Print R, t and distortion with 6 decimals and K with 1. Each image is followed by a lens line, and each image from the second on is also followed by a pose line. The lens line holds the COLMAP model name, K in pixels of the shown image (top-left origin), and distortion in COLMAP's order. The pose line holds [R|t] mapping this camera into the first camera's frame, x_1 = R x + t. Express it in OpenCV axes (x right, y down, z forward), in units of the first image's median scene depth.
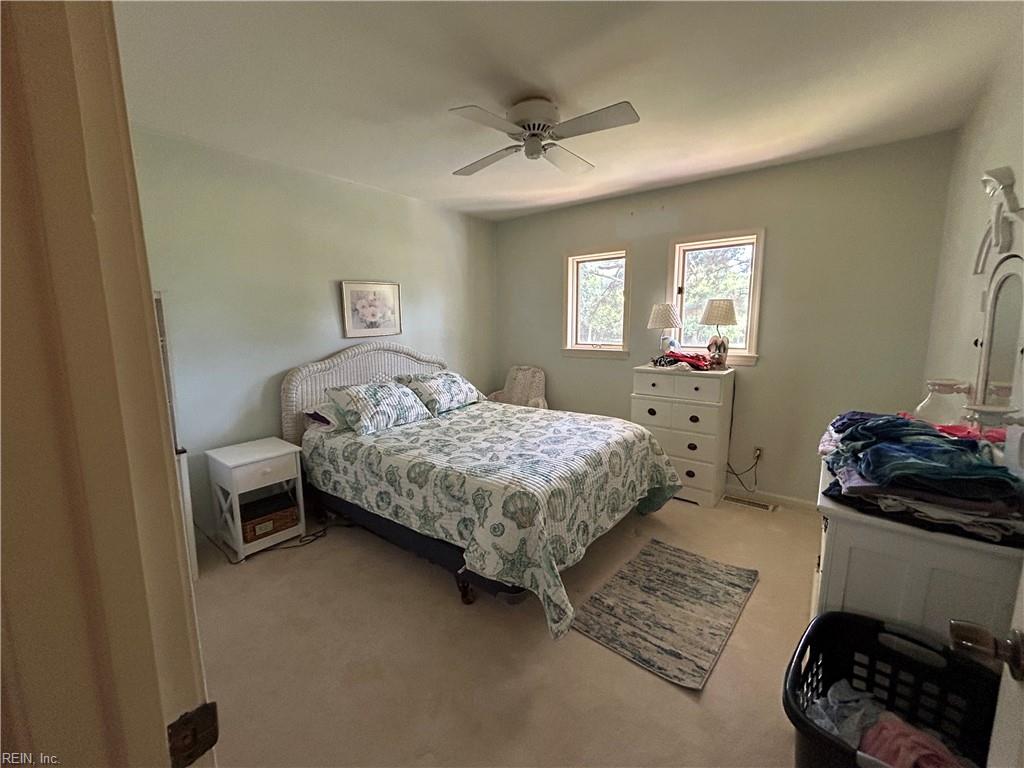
lens RADIAL K [[412.5, 0, 512.0], [0, 412.5, 384.0], [0, 0, 1]] dist [-0.001205, -0.000193]
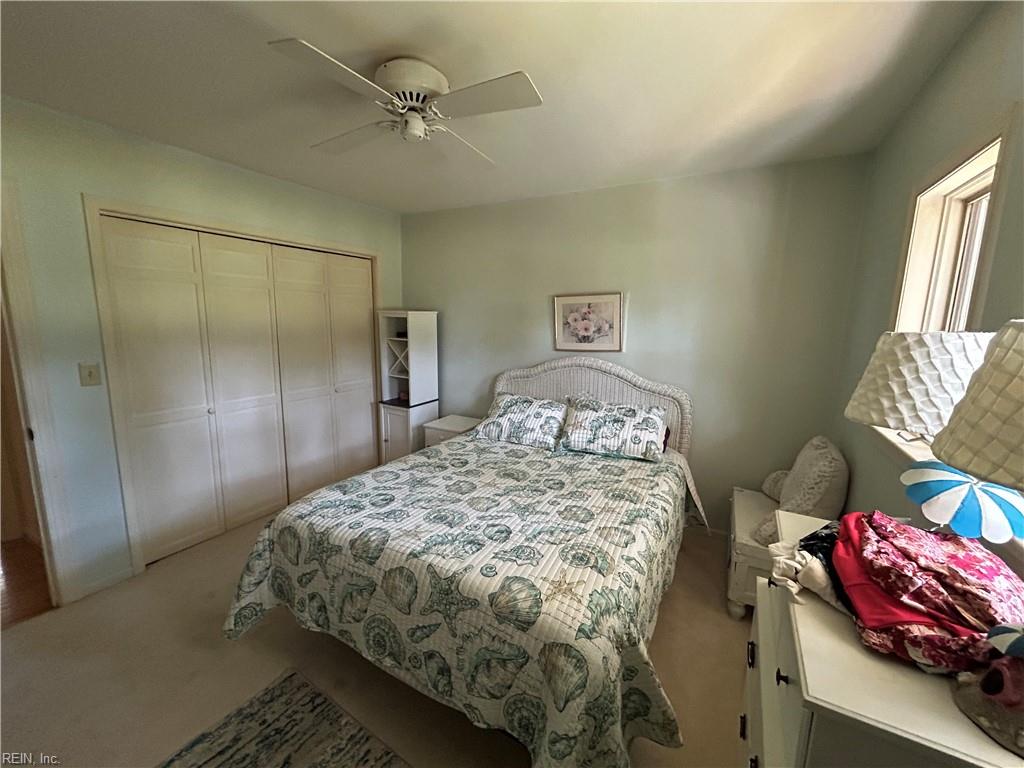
lens RADIAL K [[412.5, 0, 512.0], [0, 412.5, 384.0], [0, 0, 1]] dist [-0.001205, -0.000193]
pose [[0.152975, 0.168257, -0.973801, 0.709810], [-0.164965, 0.975920, 0.142709, -0.190386], [0.974364, 0.138812, 0.177048, 0.870646]]
